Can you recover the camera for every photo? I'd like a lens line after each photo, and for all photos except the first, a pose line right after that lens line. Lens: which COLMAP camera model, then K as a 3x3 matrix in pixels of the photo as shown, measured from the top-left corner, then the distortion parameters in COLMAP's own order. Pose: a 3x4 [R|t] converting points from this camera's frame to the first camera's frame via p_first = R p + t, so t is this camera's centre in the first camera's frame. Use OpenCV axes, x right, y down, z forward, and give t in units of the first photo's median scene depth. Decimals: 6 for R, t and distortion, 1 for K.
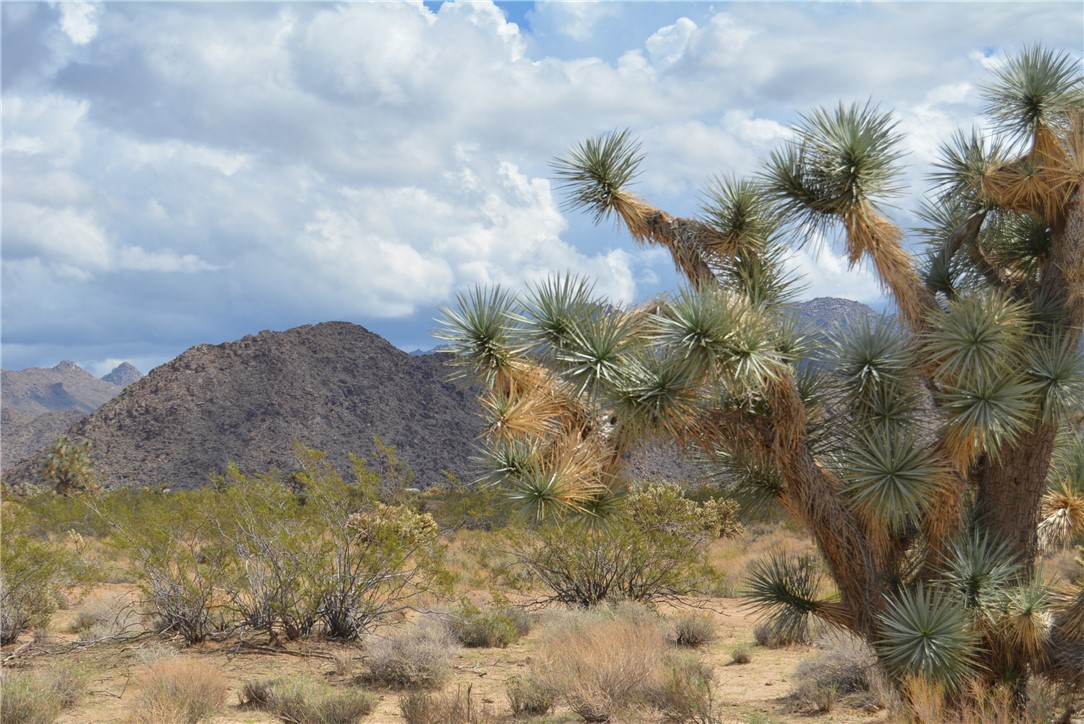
lens RADIAL K [[2464.1, 0, 540.1], [0, 2464.1, 361.9], [0, 0, 1]] dist [-0.026434, 0.000000]
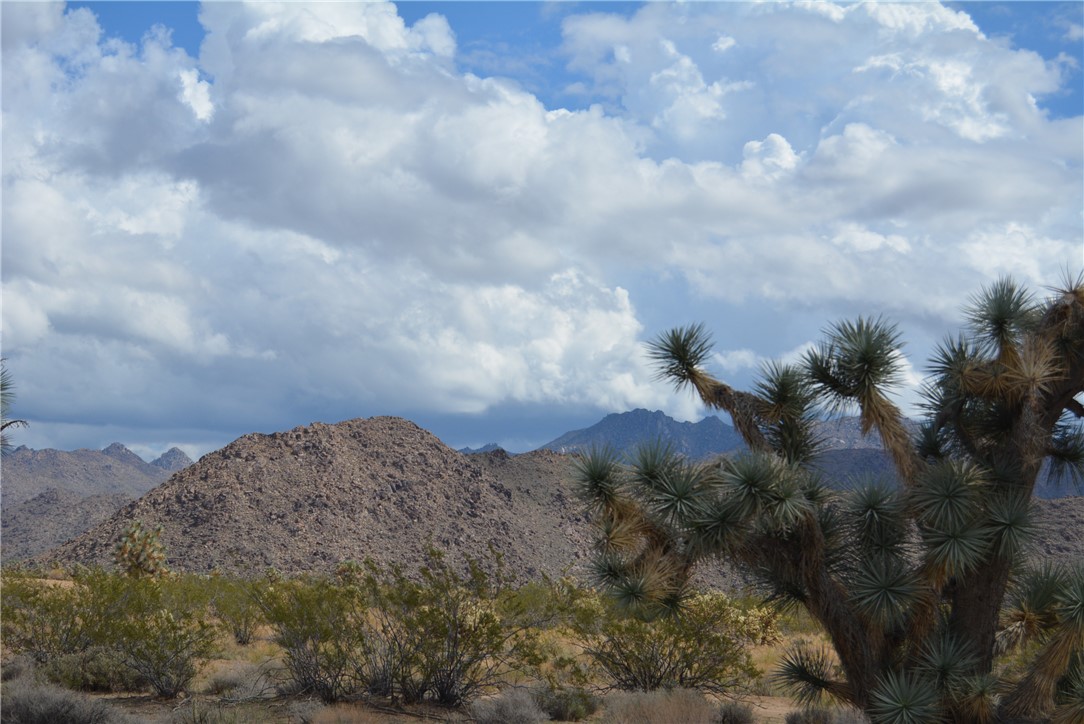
lens RADIAL K [[2464.1, 0, 544.3], [0, 2464.1, 361.5], [0, 0, 1]] dist [-0.026434, 0.000000]
pose [[0.998910, 0.042328, -0.019679, -0.023552], [-0.043110, 0.998223, -0.041136, -0.014651], [0.017903, 0.041940, 0.998960, -0.342372]]
